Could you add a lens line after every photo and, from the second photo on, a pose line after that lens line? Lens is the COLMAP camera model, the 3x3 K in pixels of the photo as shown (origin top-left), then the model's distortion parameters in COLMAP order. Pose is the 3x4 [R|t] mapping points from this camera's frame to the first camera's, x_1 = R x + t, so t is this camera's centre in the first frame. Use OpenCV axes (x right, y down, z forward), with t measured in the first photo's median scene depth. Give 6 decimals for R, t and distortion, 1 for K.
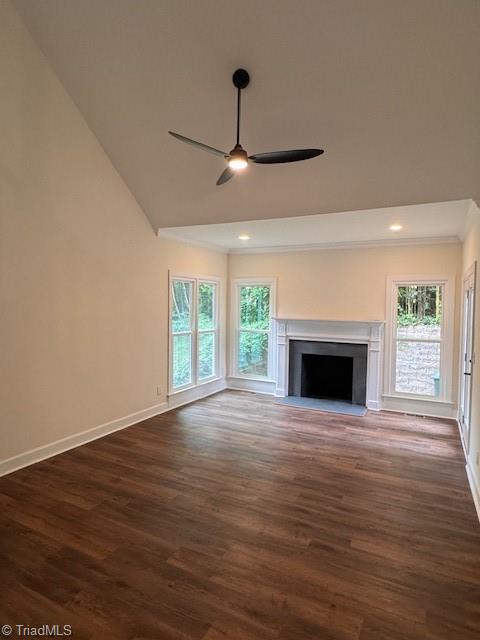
lens RADIAL K [[367.1, 0, 242.2], [0, 367.1, 319.2], [0, 0, 1]] dist [0.001993, 0.004756]
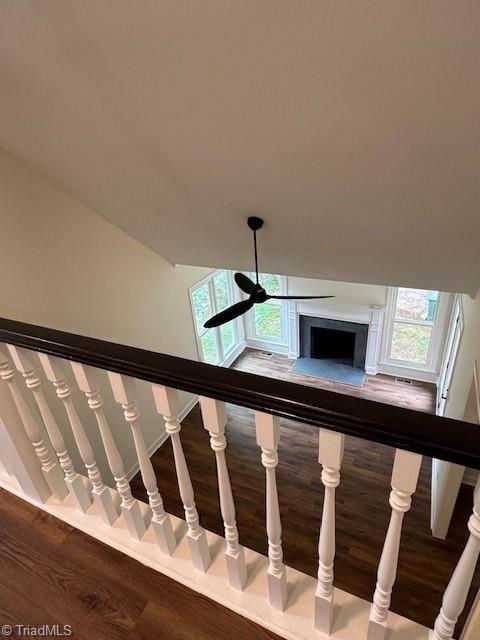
lens RADIAL K [[367.1, 0, 238.8], [0, 367.1, 318.0], [0, 0, 1]] dist [0.001993, 0.004756]
pose [[0.995379, -0.089908, -0.033728, -0.021512], [0.095694, 0.899563, 0.426181, -0.469650], [-0.007976, -0.427439, 0.904009, -0.022103]]
